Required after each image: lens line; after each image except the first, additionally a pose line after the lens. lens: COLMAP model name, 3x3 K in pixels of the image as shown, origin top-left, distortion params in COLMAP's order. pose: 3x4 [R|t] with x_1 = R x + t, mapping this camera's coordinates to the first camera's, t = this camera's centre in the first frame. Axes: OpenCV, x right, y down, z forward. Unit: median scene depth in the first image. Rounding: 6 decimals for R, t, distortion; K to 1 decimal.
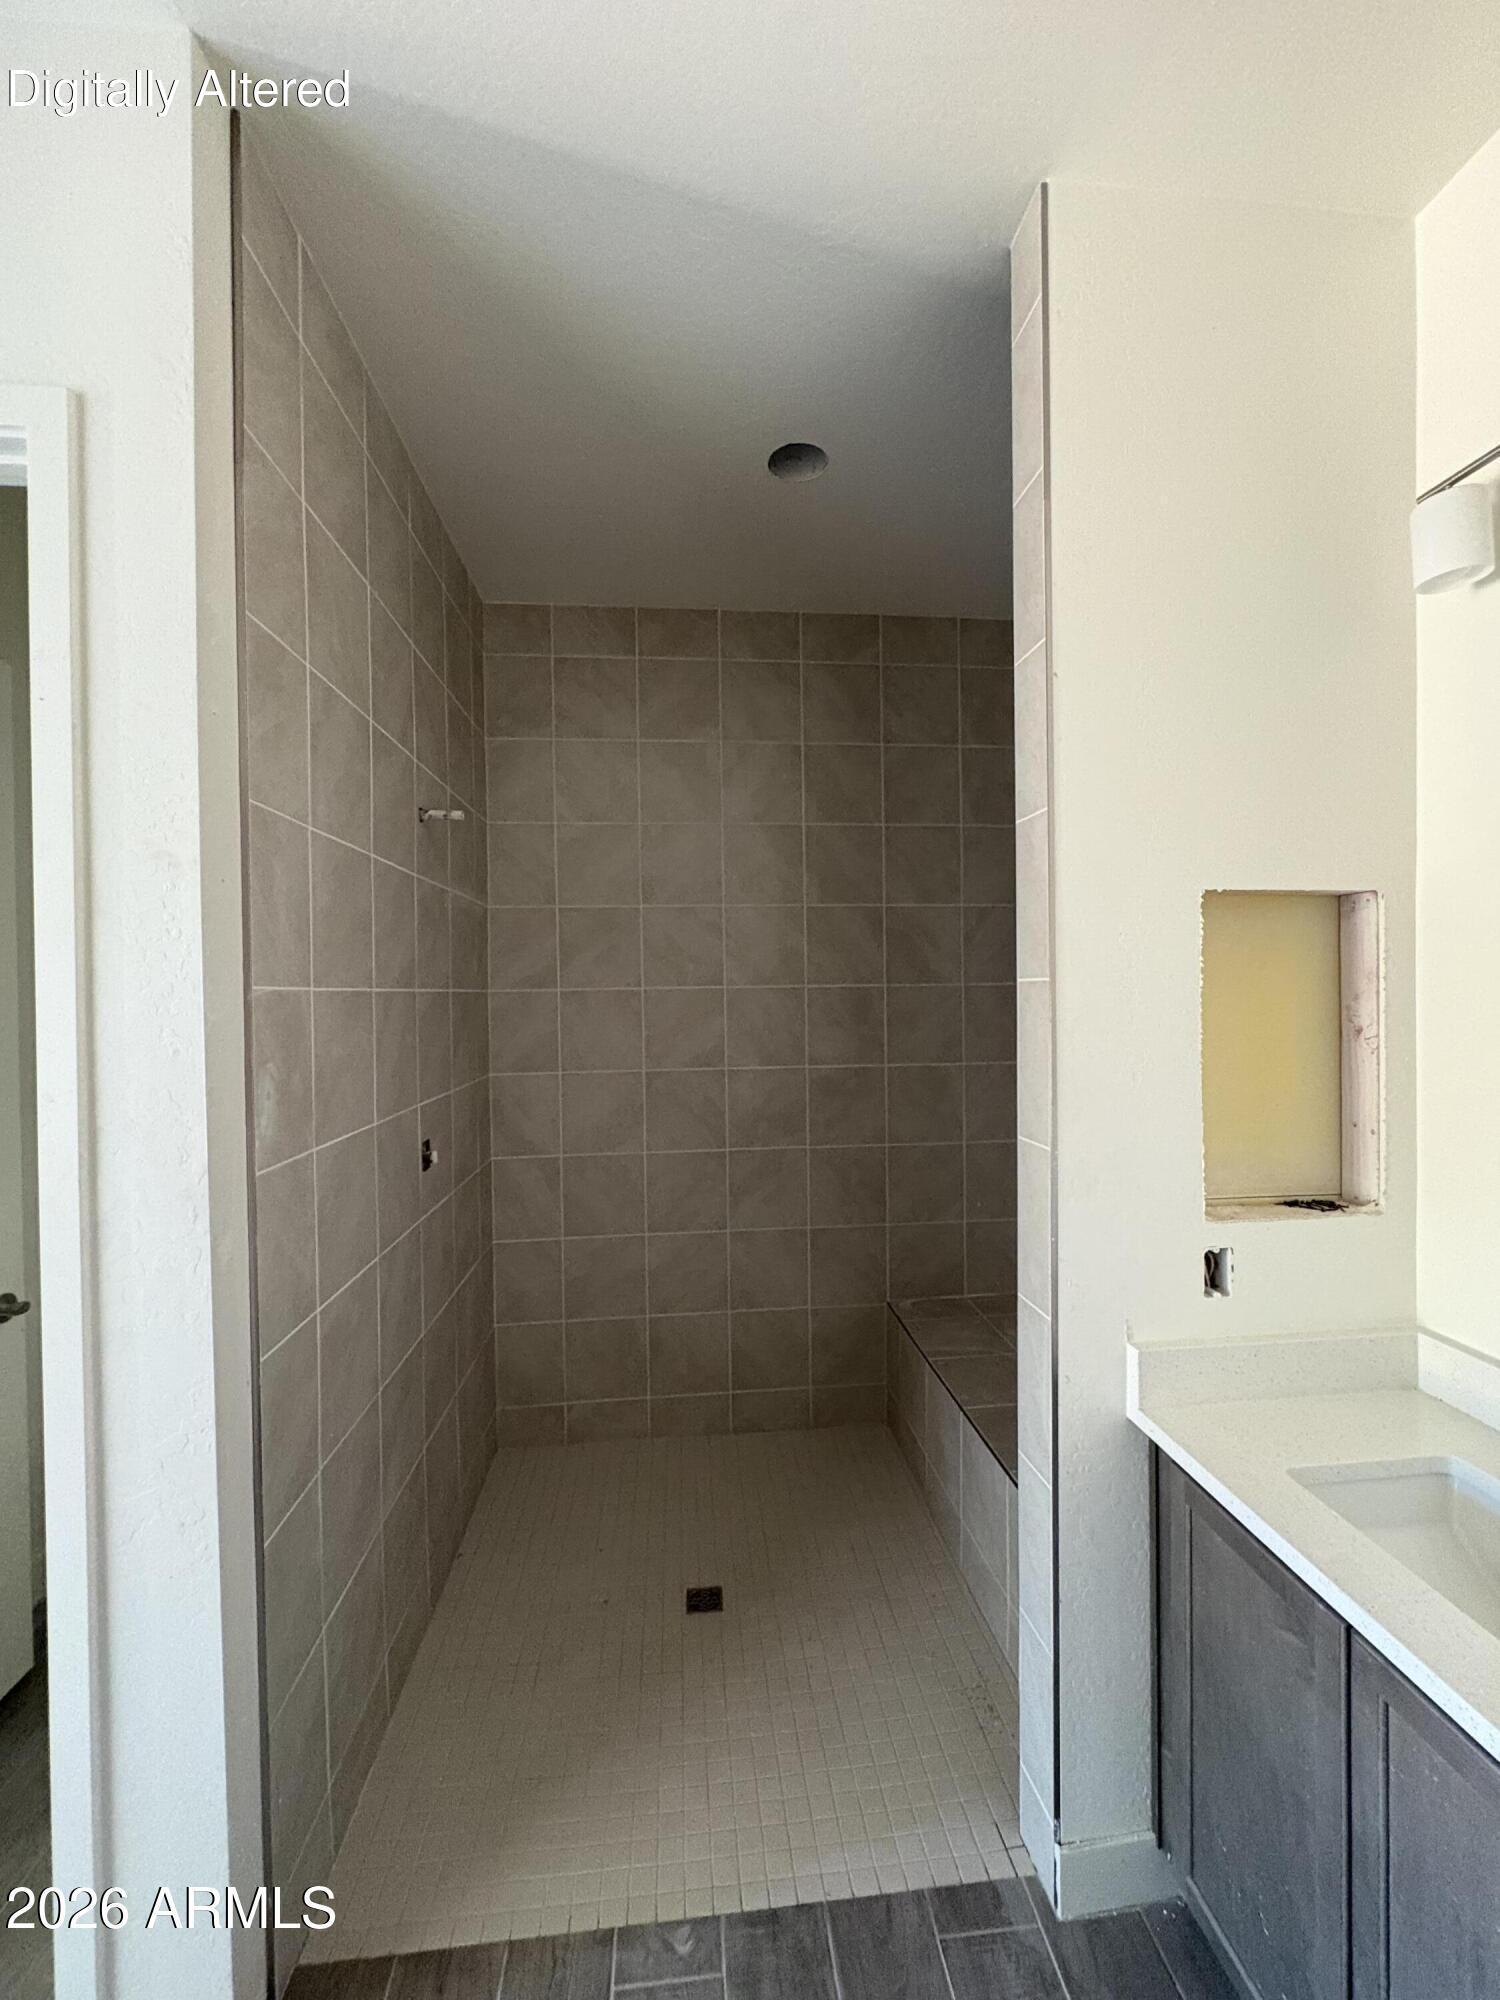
lens RADIAL K [[799.6, 0, 750.0], [0, 799.6, 1000.0], [0, 0, 1]] dist [0.000366, -0.000624]
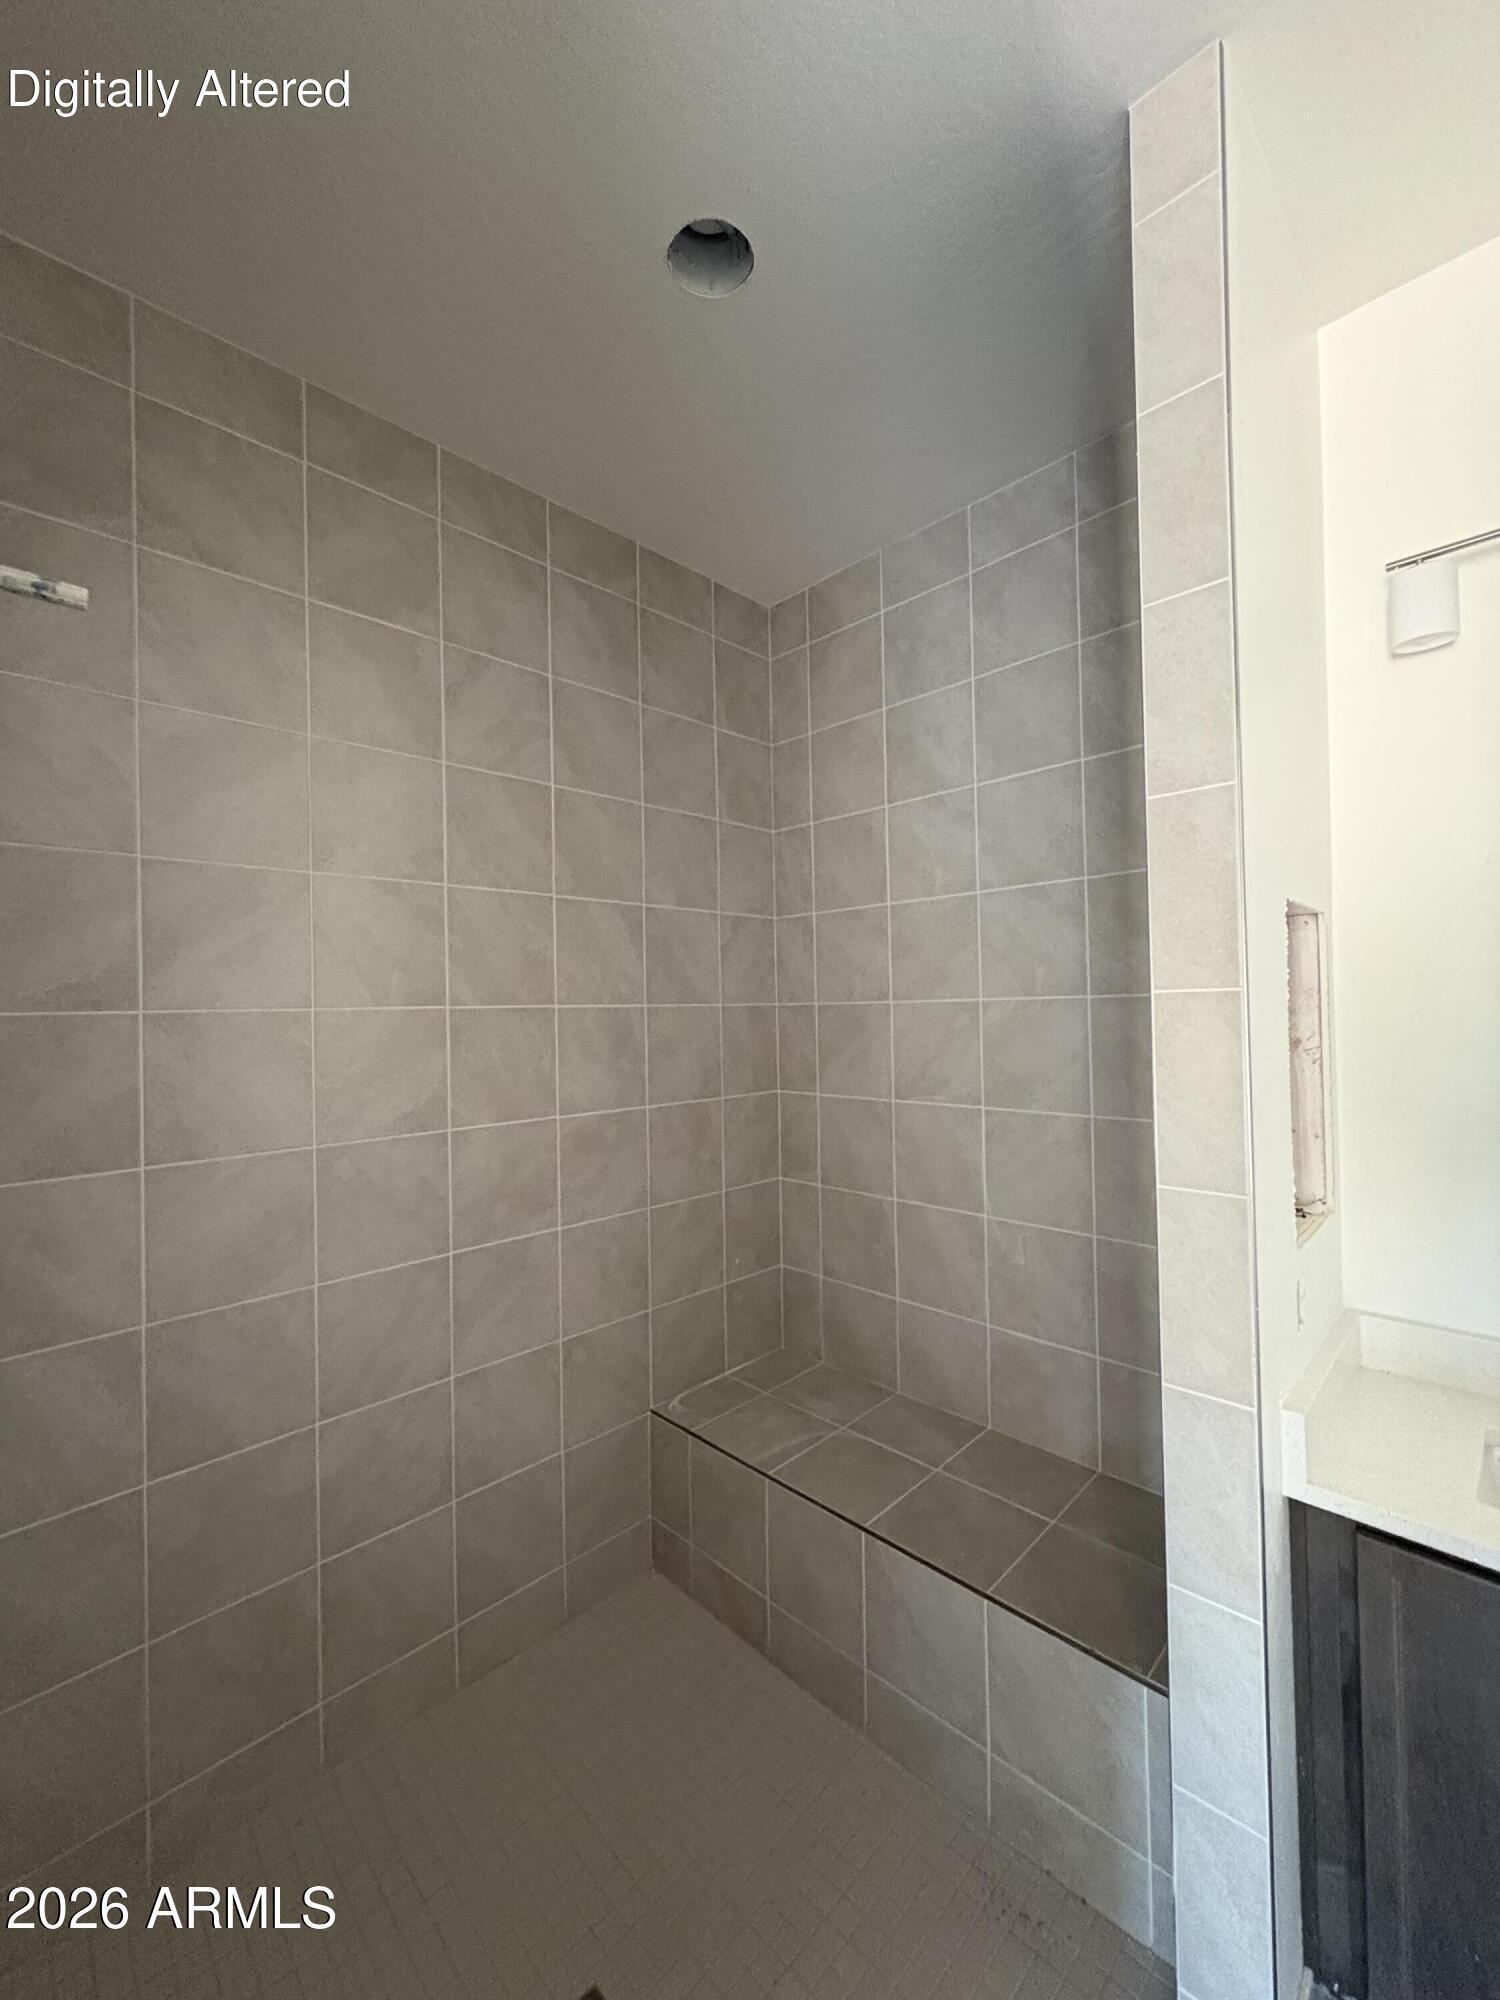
lens RADIAL K [[799.6, 0, 750.0], [0, 799.6, 1000.0], [0, 0, 1]] dist [0.000366, -0.000624]
pose [[0.775987, 0.007383, 0.630705, -0.254319], [0.014699, 0.999448, -0.029785, 0.001083], [-0.630577, 0.032383, 0.775451, 0.325124]]
